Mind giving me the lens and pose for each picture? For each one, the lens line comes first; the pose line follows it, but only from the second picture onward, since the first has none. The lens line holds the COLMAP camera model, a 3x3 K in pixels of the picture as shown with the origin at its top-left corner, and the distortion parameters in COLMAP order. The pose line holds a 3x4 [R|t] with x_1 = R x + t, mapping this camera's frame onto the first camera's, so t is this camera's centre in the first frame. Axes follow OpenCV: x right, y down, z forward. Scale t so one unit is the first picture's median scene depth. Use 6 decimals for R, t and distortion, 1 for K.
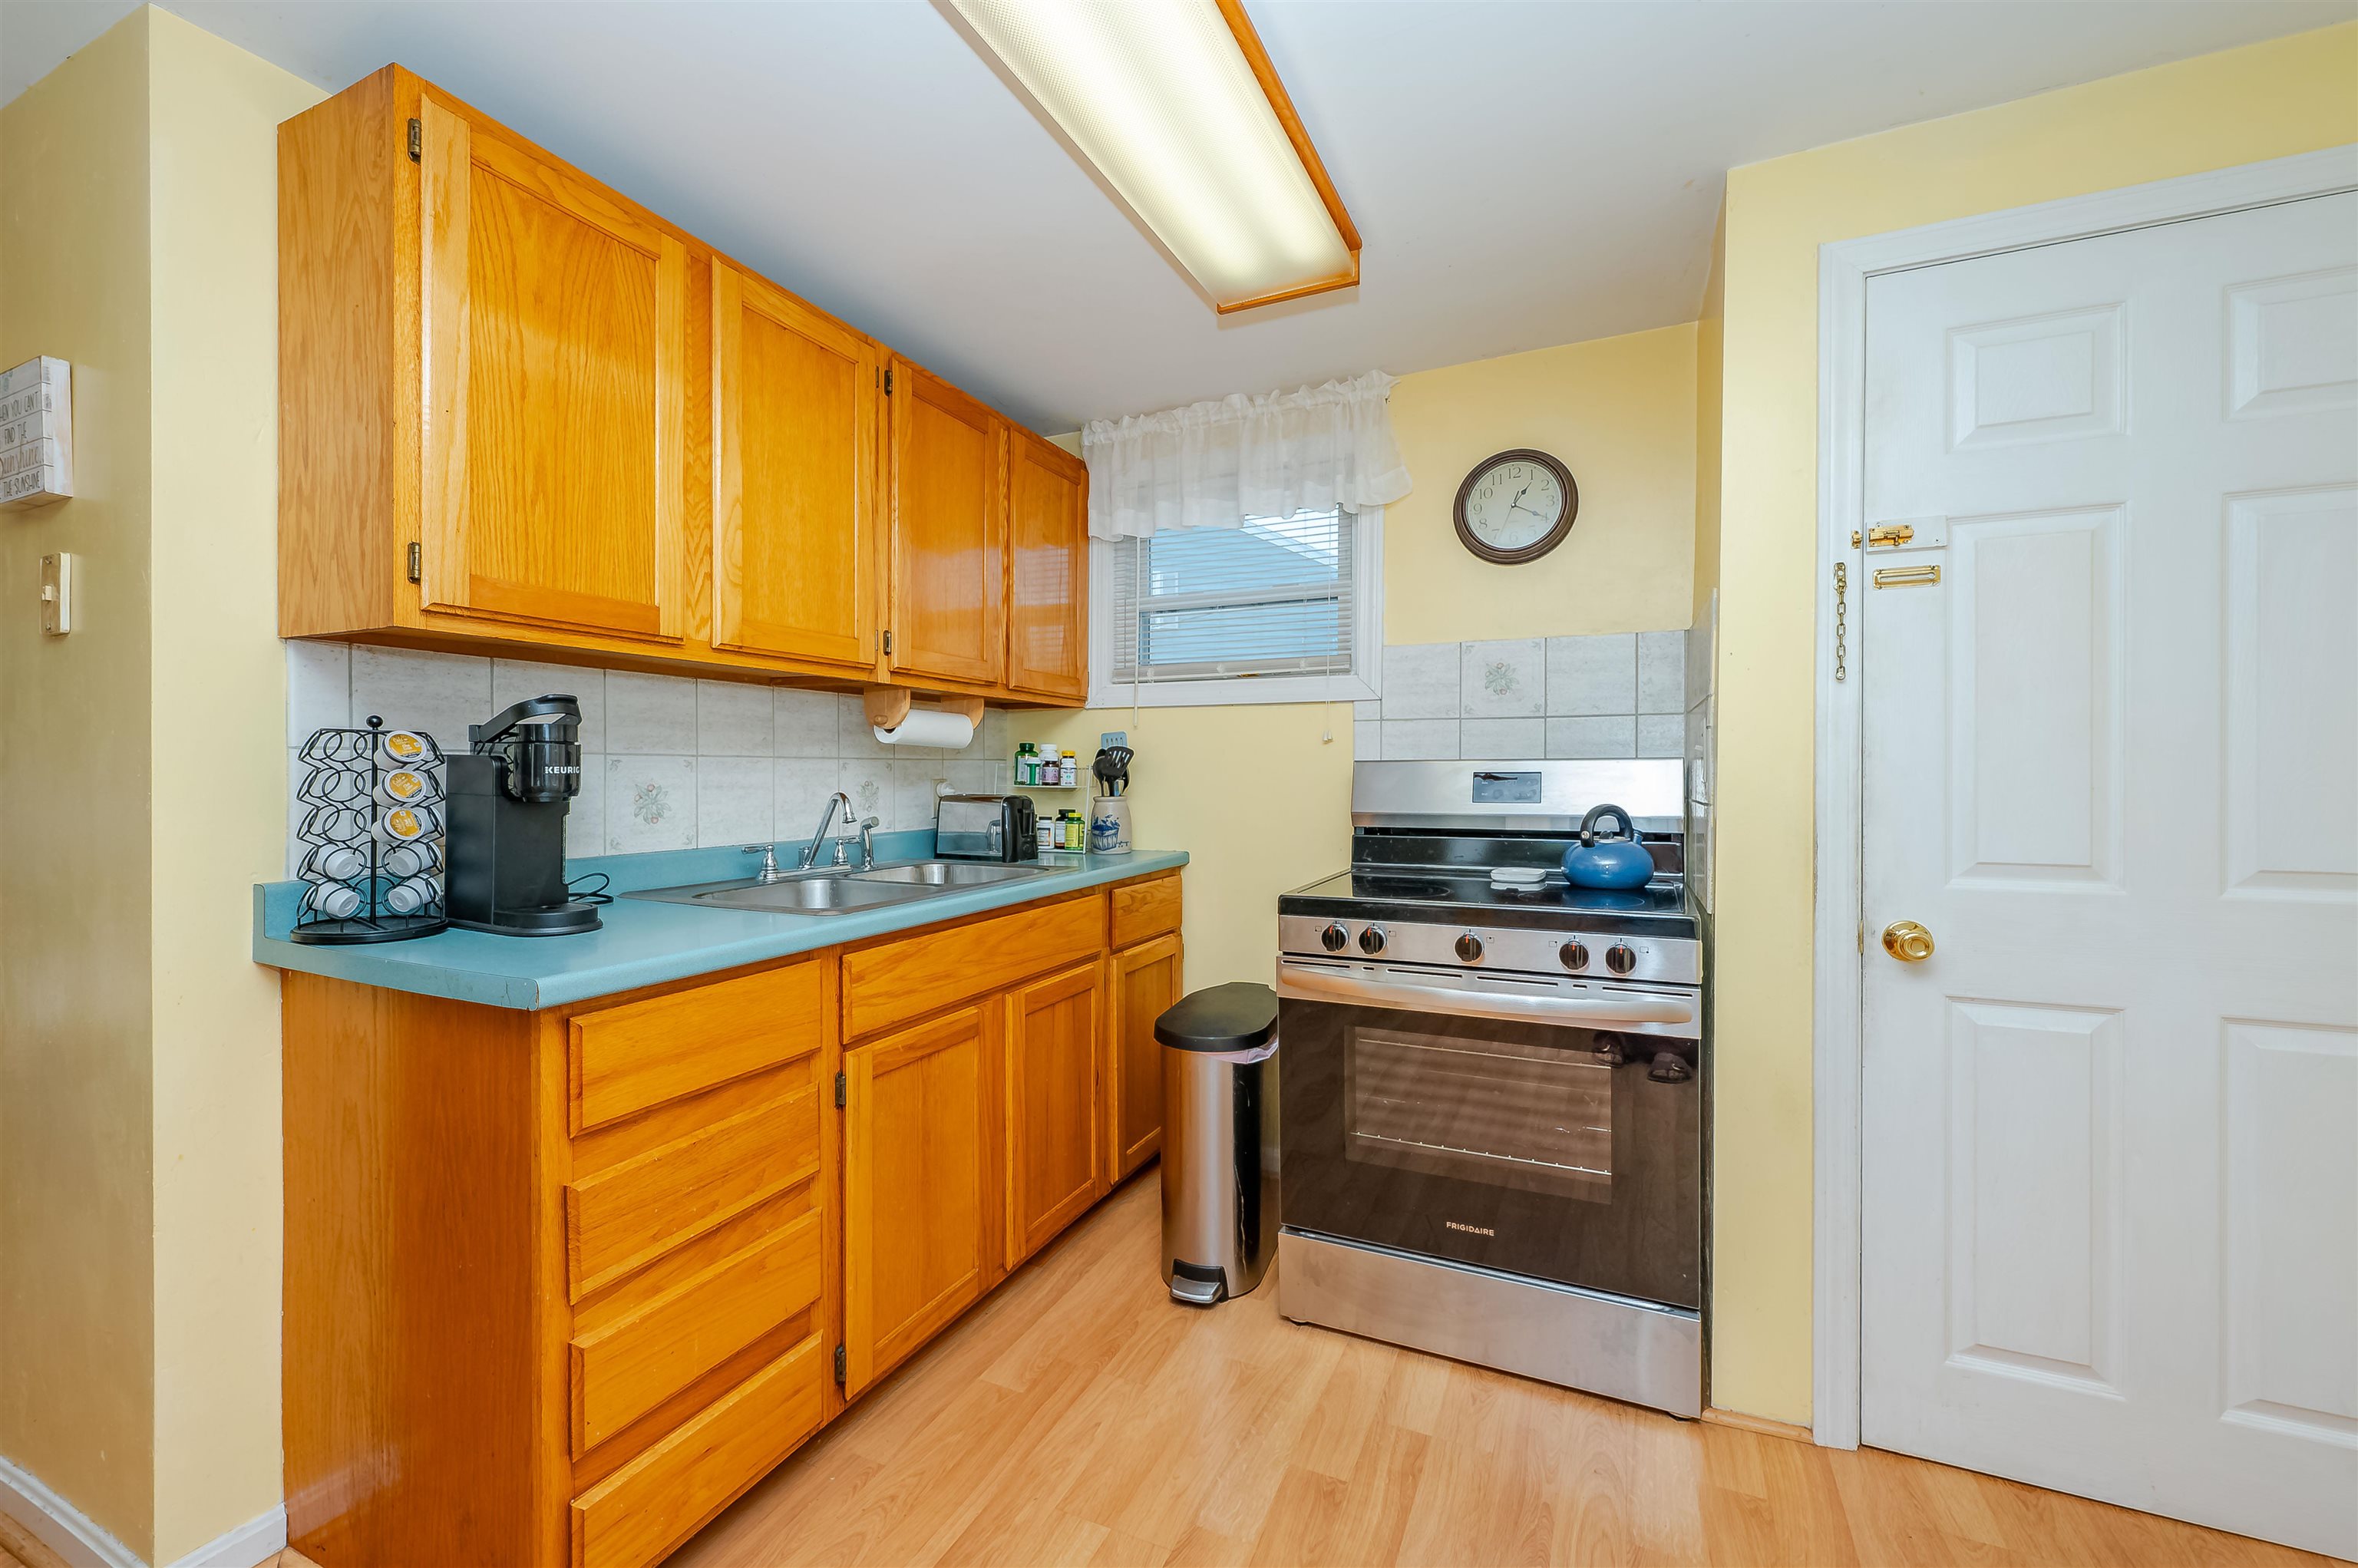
lens RADIAL K [[961.6, 0, 1160.9], [0, 961.6, 771.4], [0, 0, 1]] dist [0.001862, -0.000124]
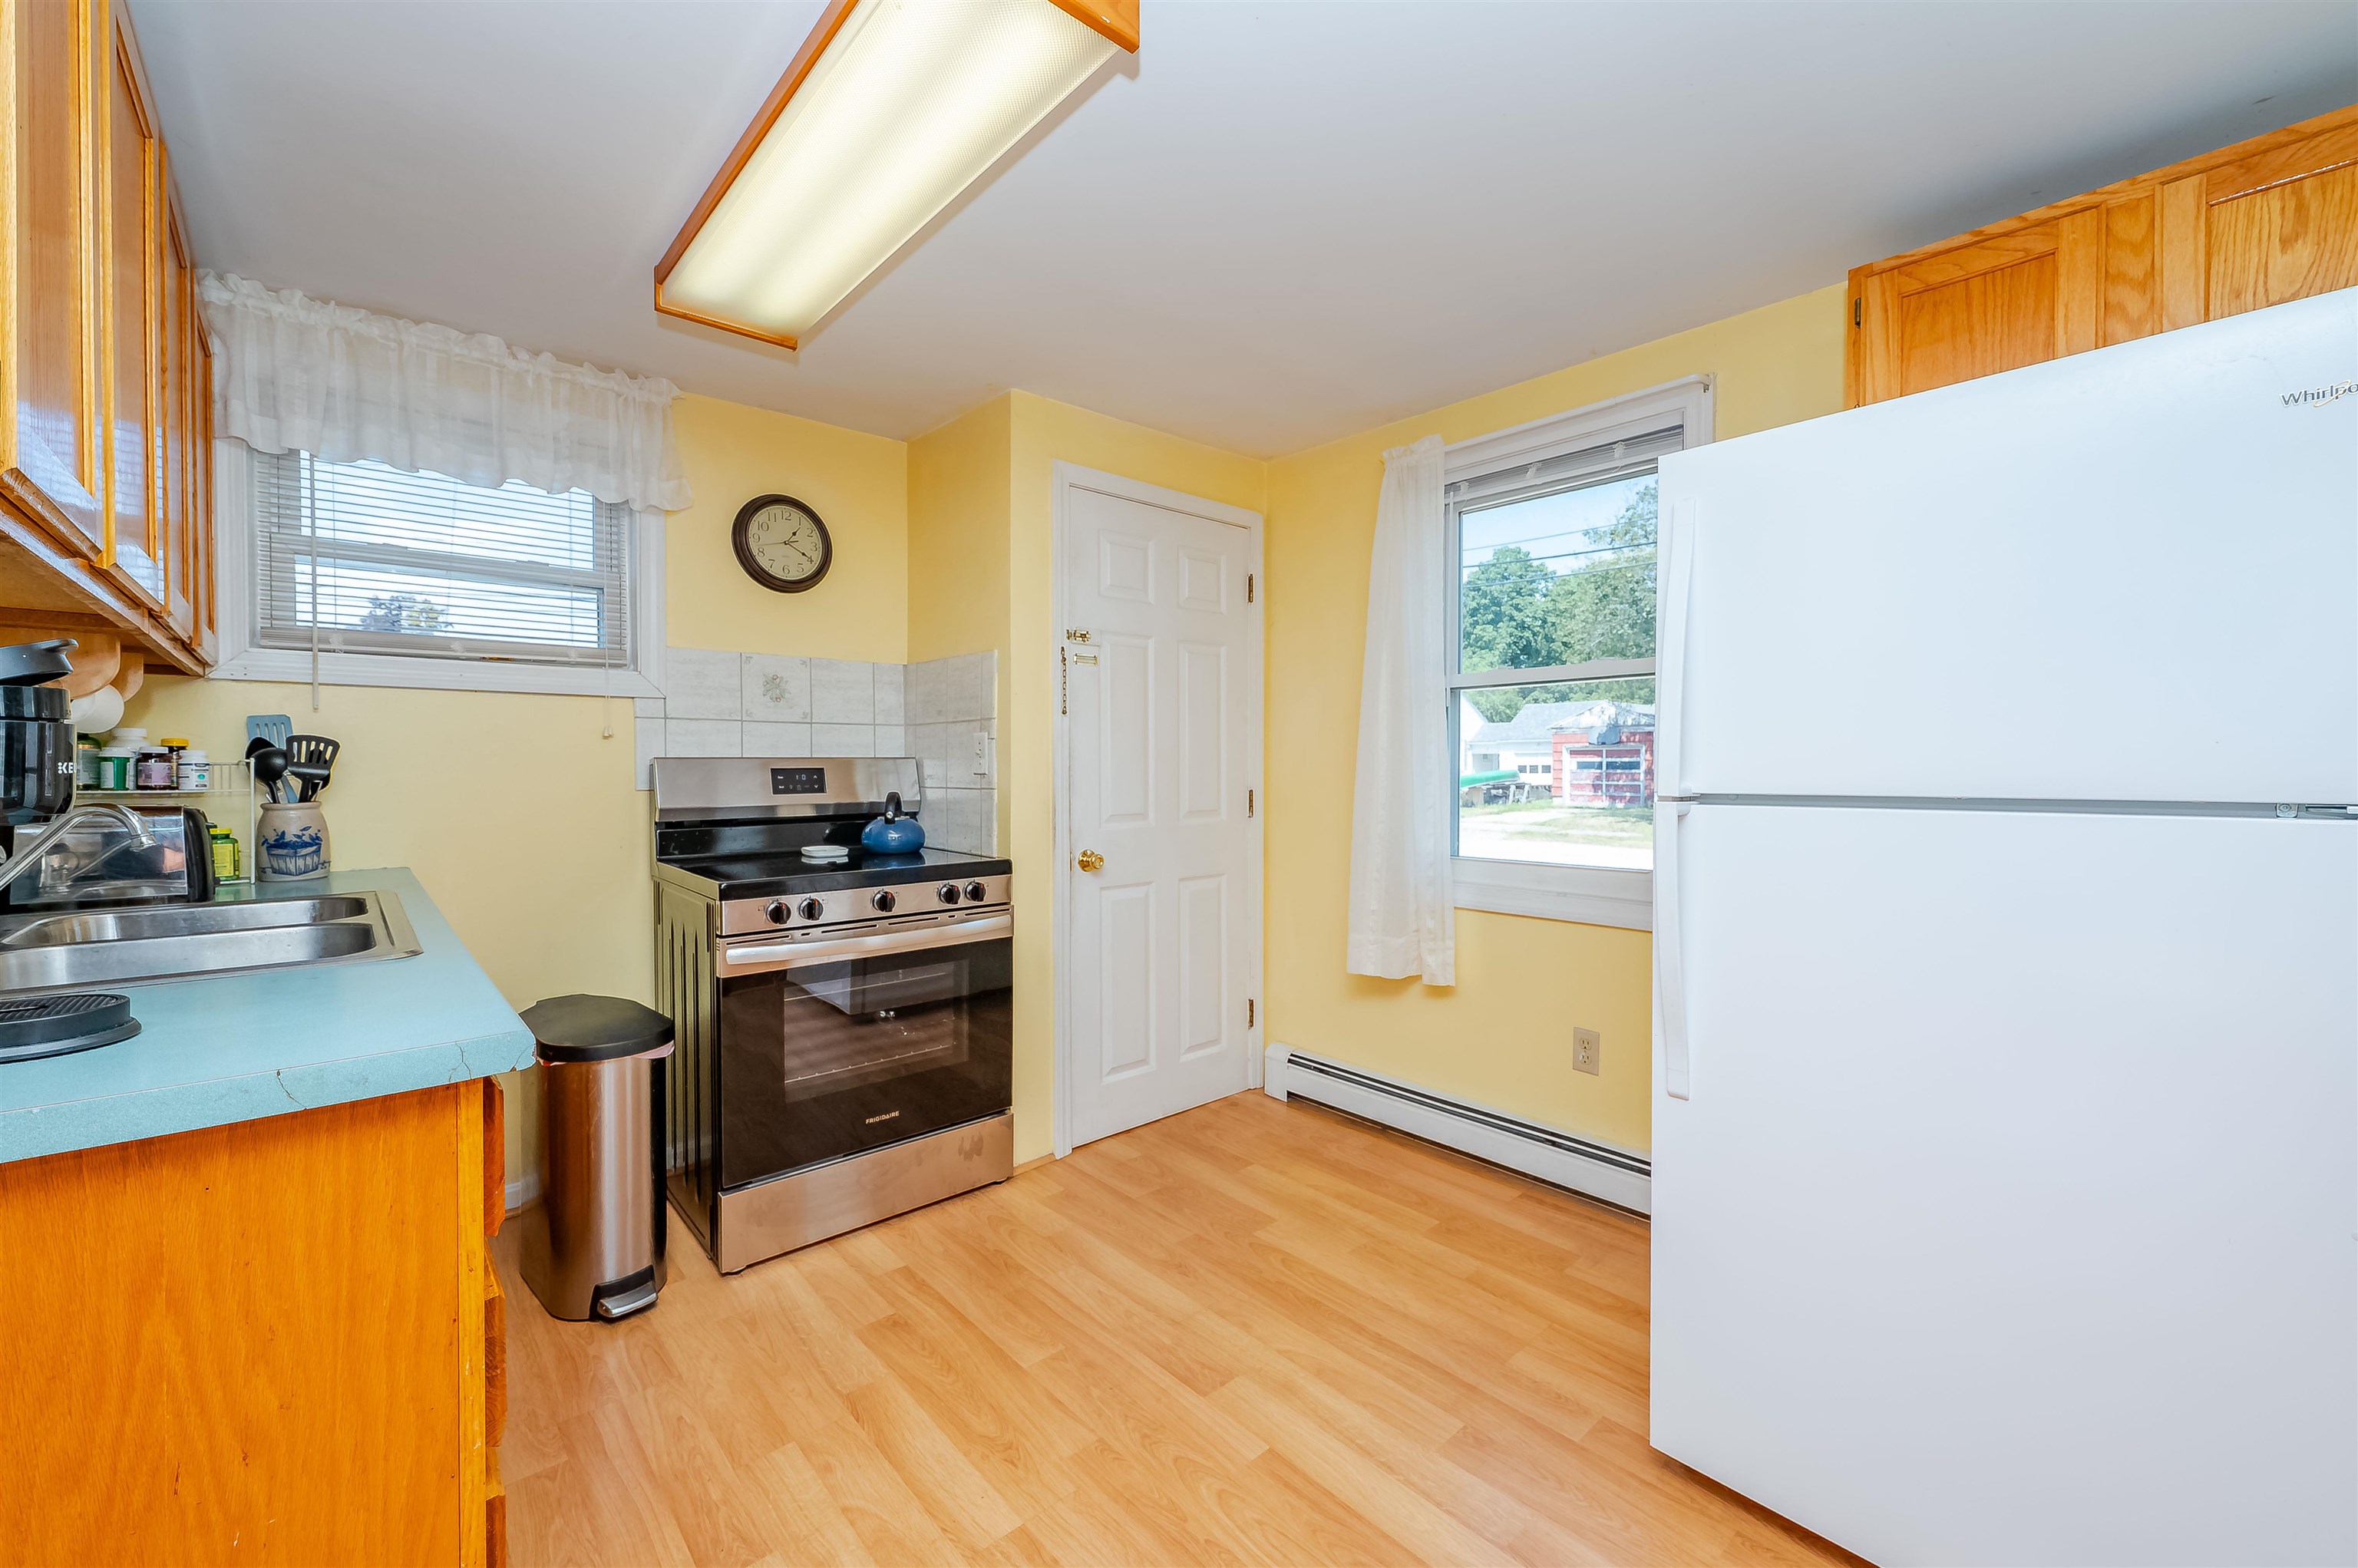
lens RADIAL K [[961.6, 0, 1194.6], [0, 961.6, 777.0], [0, 0, 1]] dist [0.001862, -0.000124]
pose [[0.376965, -0.011131, 0.926161, -0.675459], [0.001388, 0.999933, 0.011452, -0.001578], [-0.926227, -0.003031, 0.376955, 0.107793]]
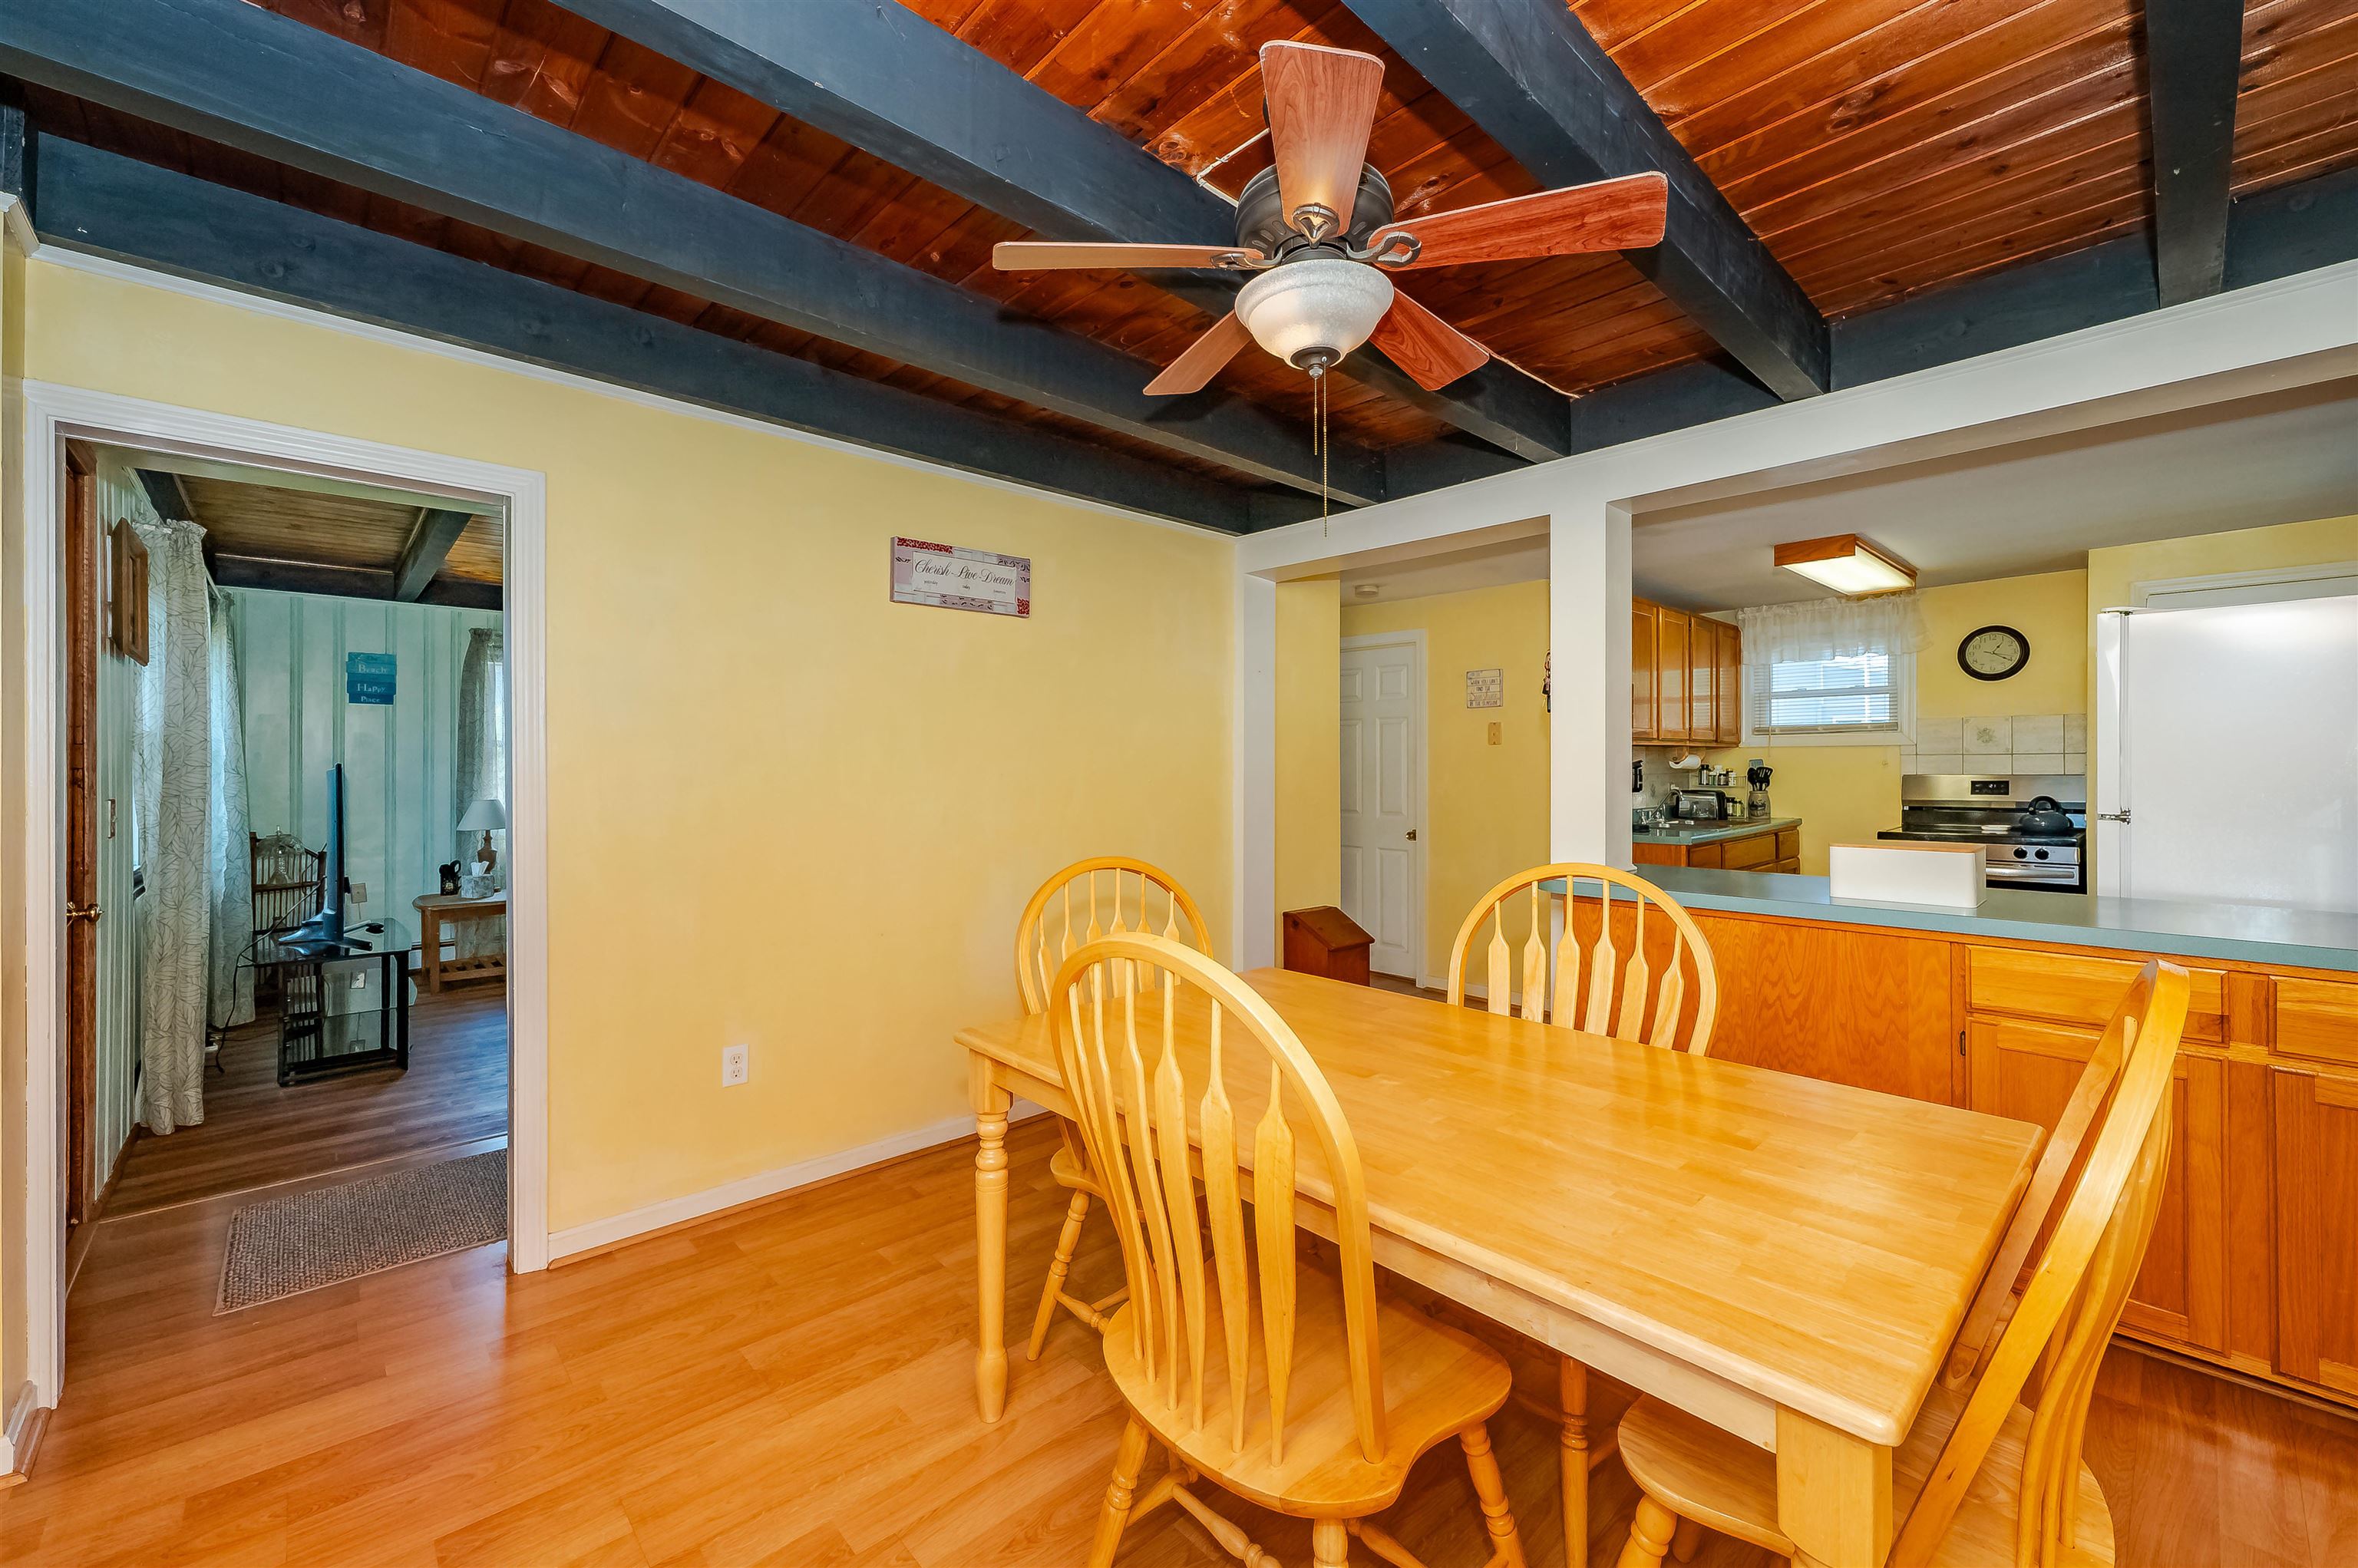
lens RADIAL K [[961.6, 0, 1203.2], [0, 961.6, 760.1], [0, 0, 1]] dist [0.001862, -0.000124]
pose [[0.938822, -0.007401, -0.344324, -0.656399], [0.006077, 0.999969, -0.004925, -0.053349], [0.344350, 0.002531, 0.938838, -1.941975]]
